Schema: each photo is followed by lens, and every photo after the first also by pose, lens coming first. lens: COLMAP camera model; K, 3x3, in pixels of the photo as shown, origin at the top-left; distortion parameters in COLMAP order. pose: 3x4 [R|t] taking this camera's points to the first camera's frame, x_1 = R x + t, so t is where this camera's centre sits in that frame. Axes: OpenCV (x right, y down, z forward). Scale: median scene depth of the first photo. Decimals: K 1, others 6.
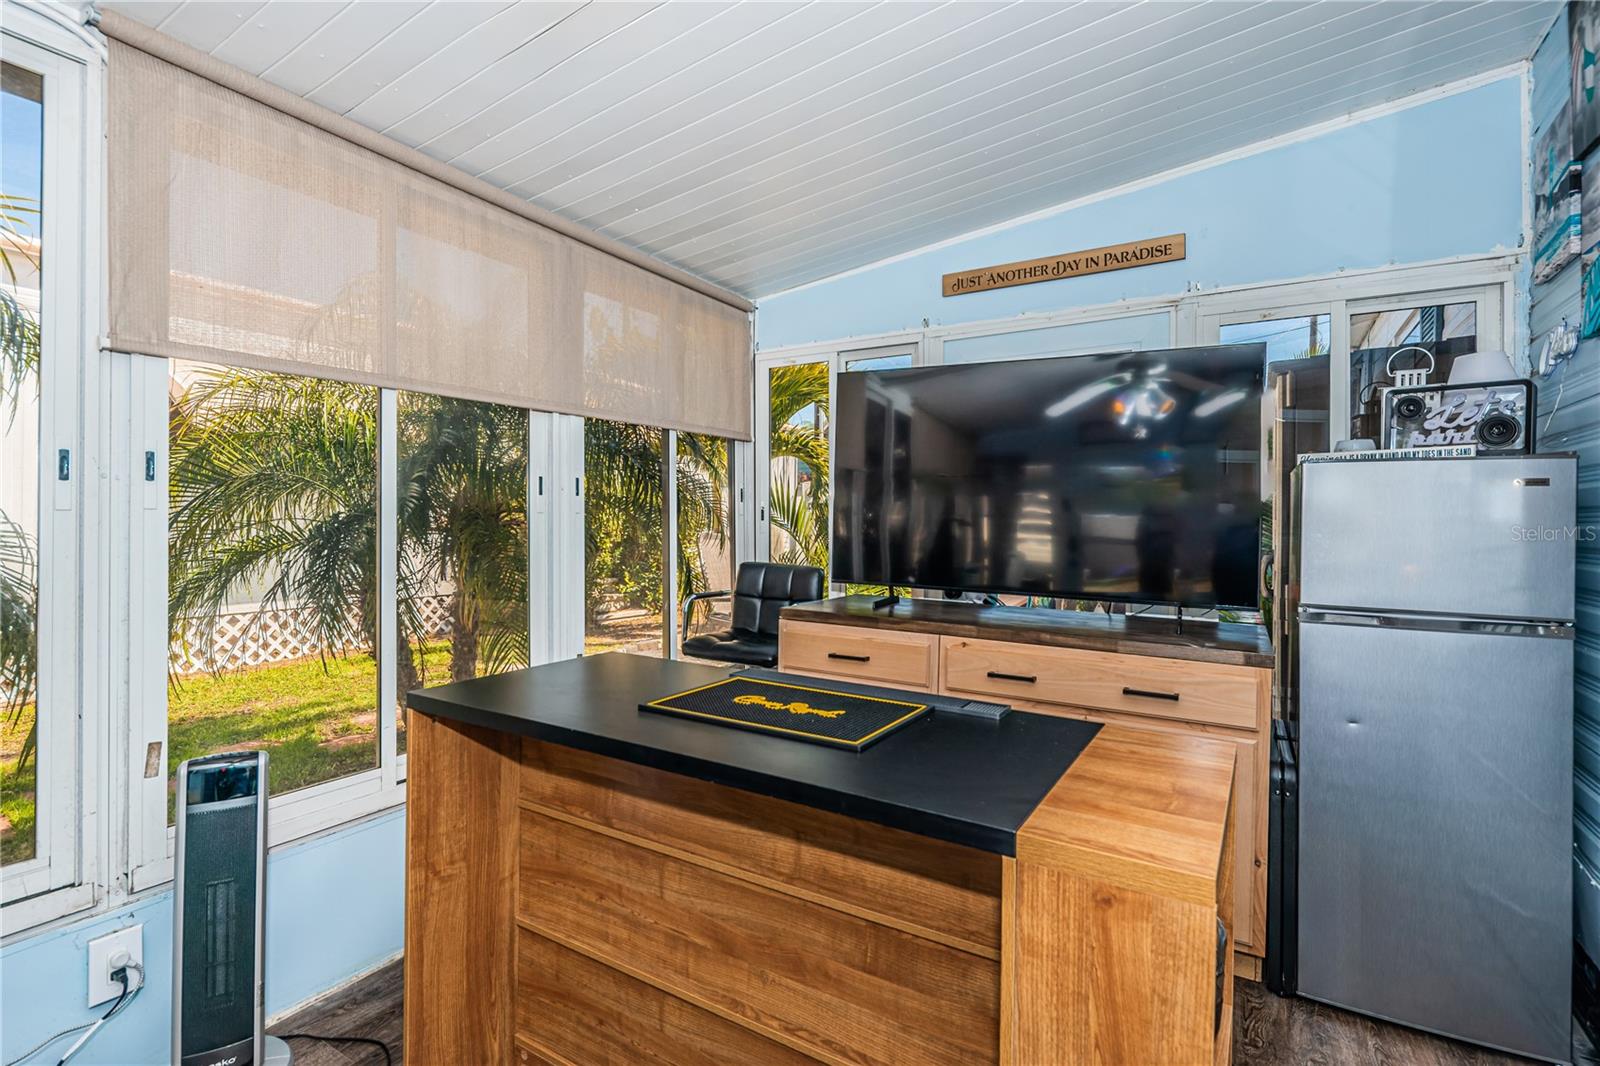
lens RADIAL K [[752.8, 0, 798.7], [0, 752.8, 521.4], [0, 0, 1]] dist [0.003756, 0.000595]
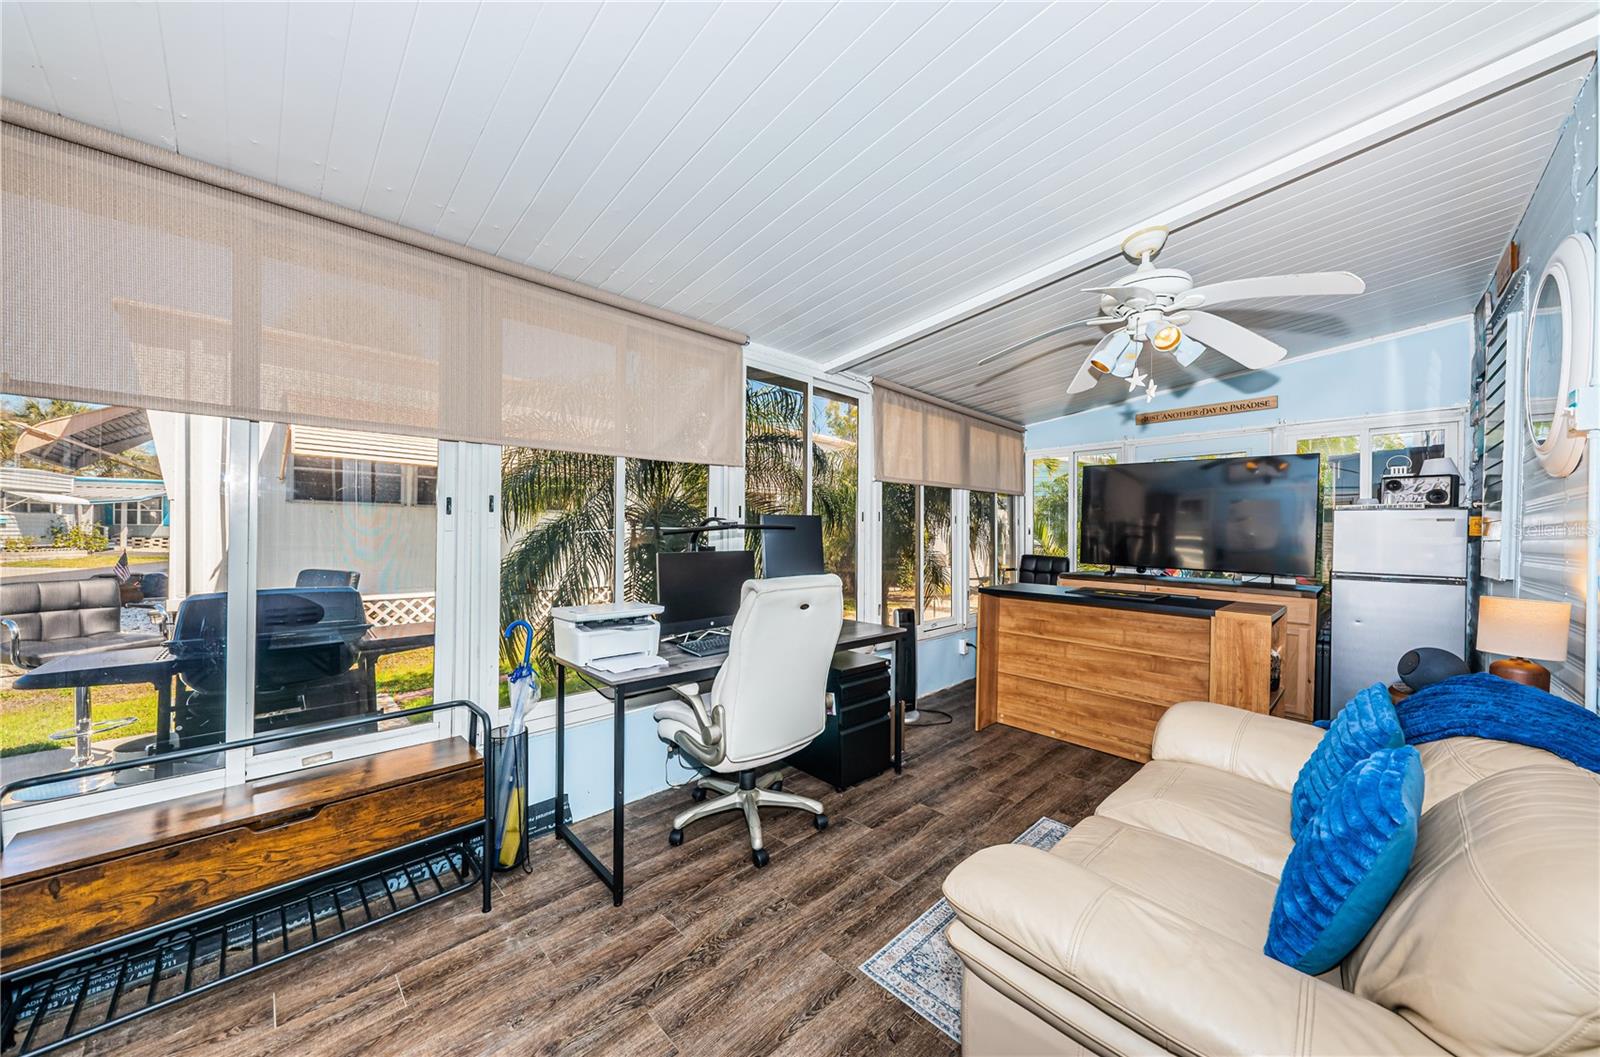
lens RADIAL K [[554.7, 0, 790.4], [0, 554.7, 536.1], [0, 0, 1]] dist [-0.000223, -0.000091]
pose [[0.965044, 0.006652, -0.262002, -0.511618], [-0.007425, 0.999971, -0.001959, 0.016228], [0.261981, 0.003836, 0.965065, -1.116211]]
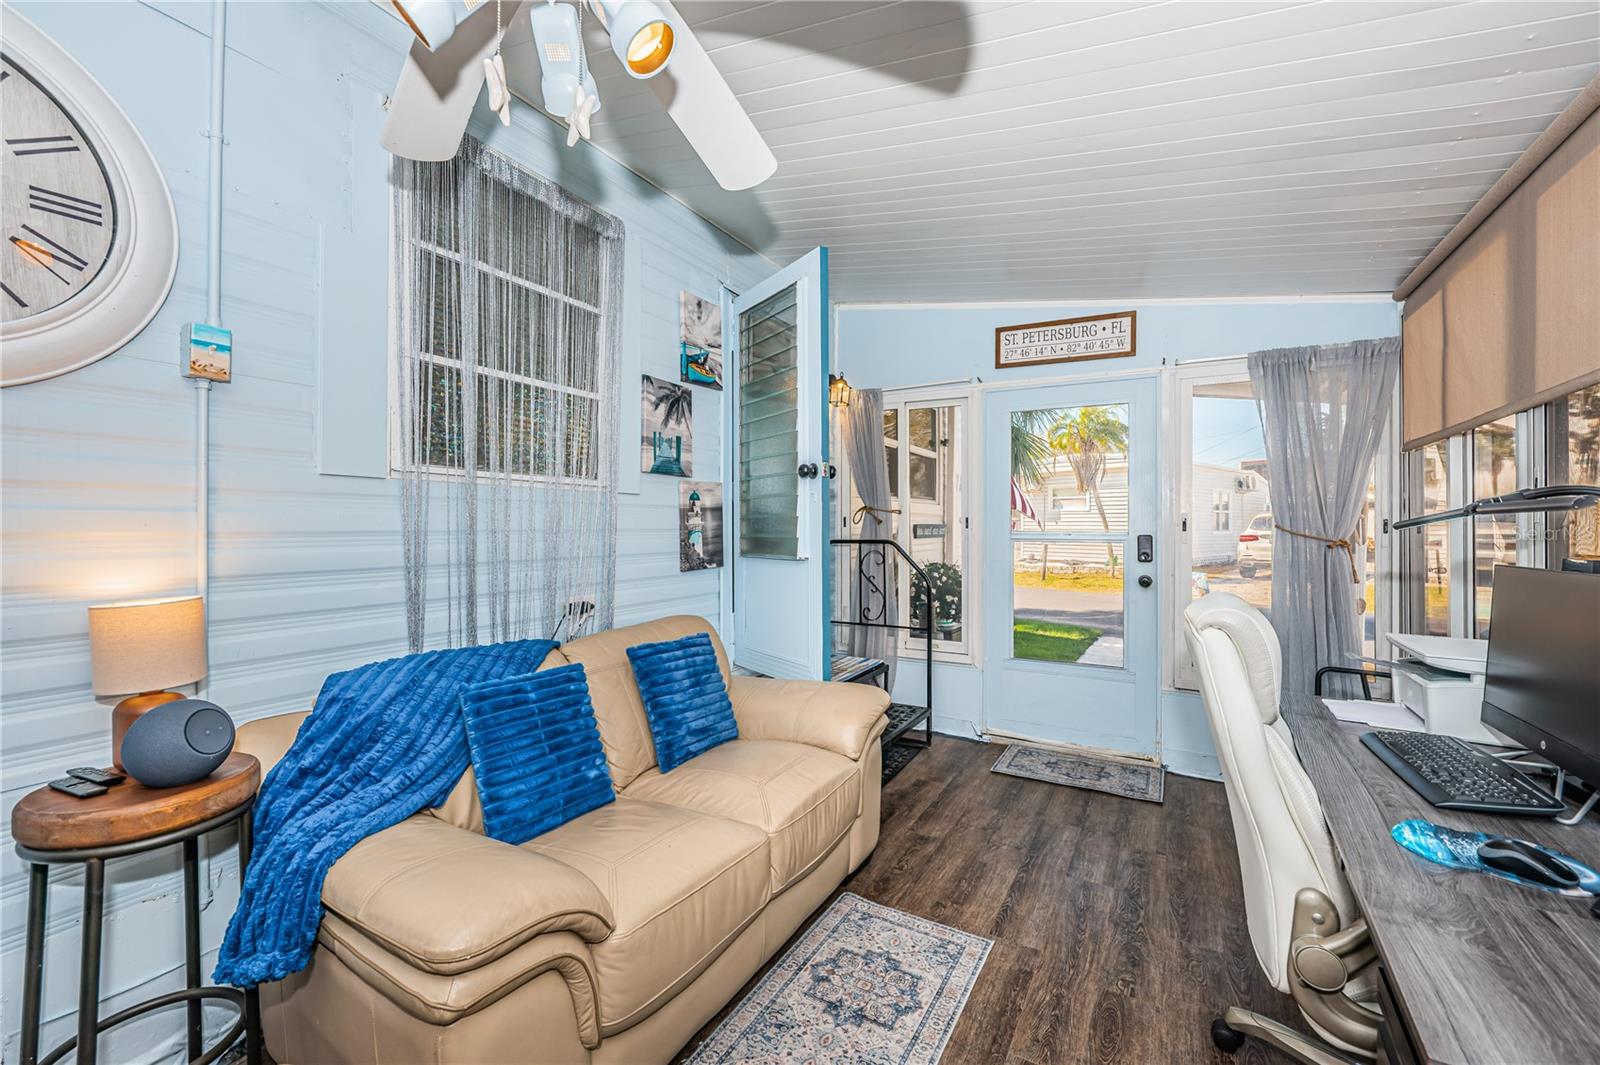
lens RADIAL K [[670.8, 0, 785.2], [0, 670.8, 522.0], [0, 0, 1]] dist [-0.000501, -0.000113]
pose [[-0.999896, -0.010083, -0.010300, -0.293316], [-0.010143, 0.999932, 0.005800, 0.008842], [0.010241, 0.005904, -0.999930, 0.684531]]
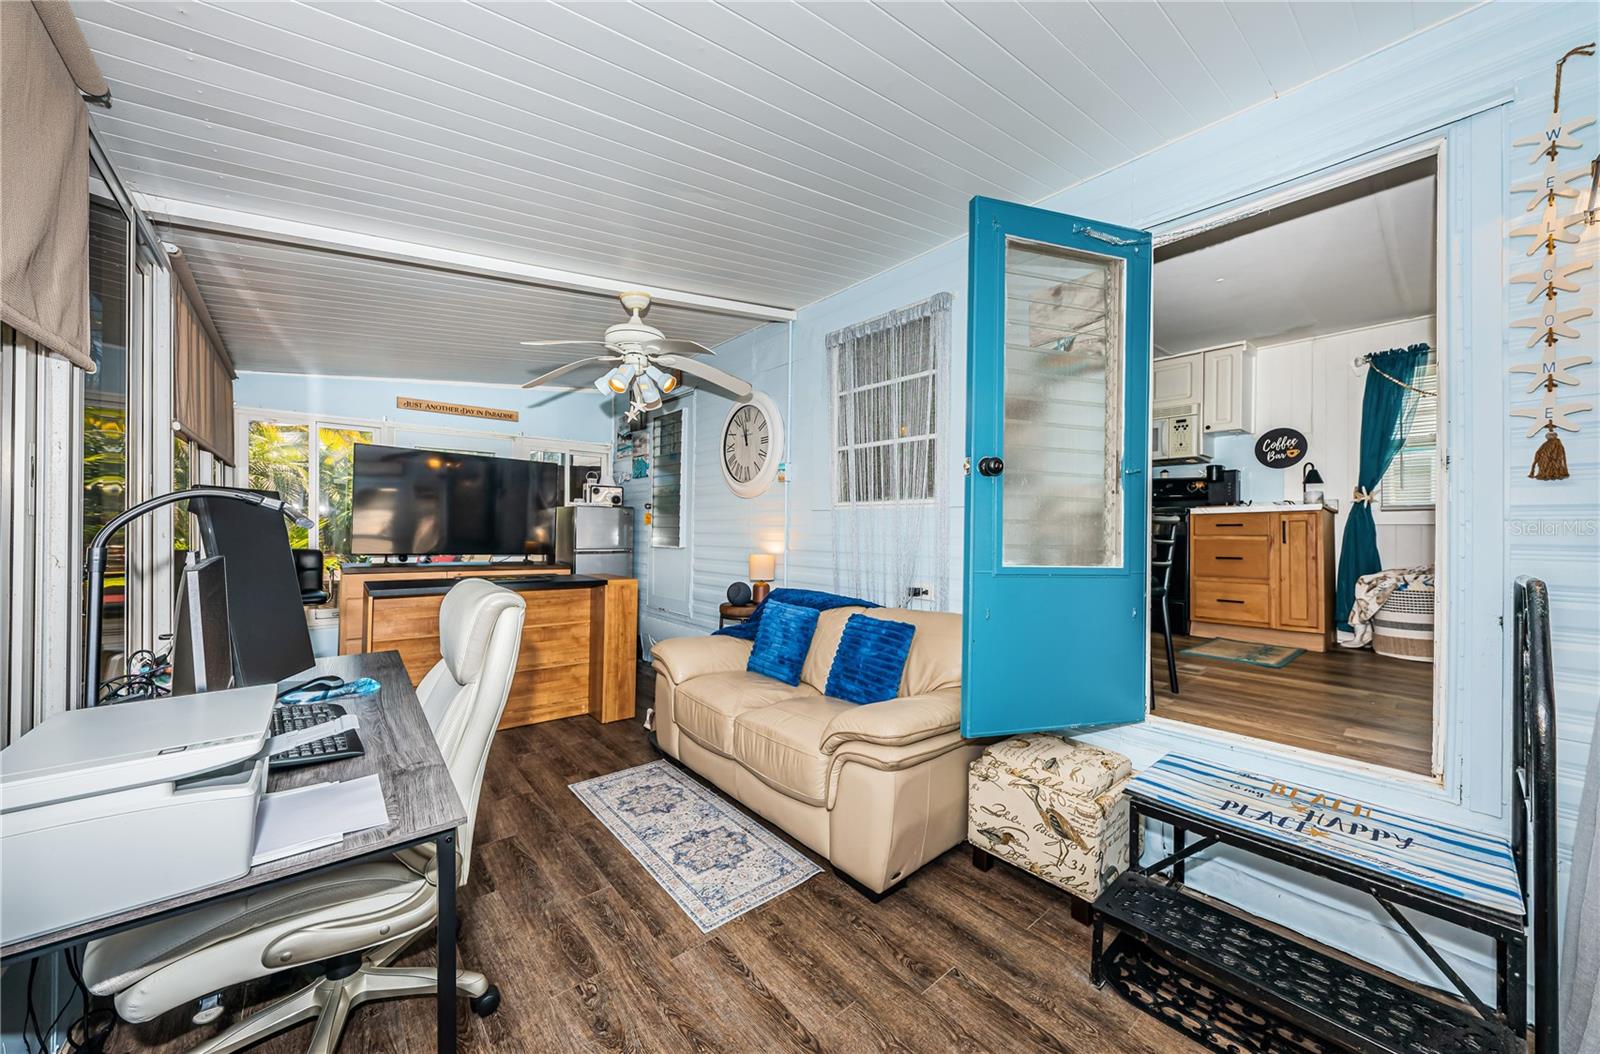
lens RADIAL K [[562.5, 0, 800.0], [0, 562.5, 527.0], [0, 0, 1]] dist [0.001292, 0.000017]
pose [[0.317995, 0.000271, 0.948092, -1.399734], [-0.001161, 0.999999, 0.000103, 0.012527], [-0.948092, -0.001133, 0.317996, -0.727108]]
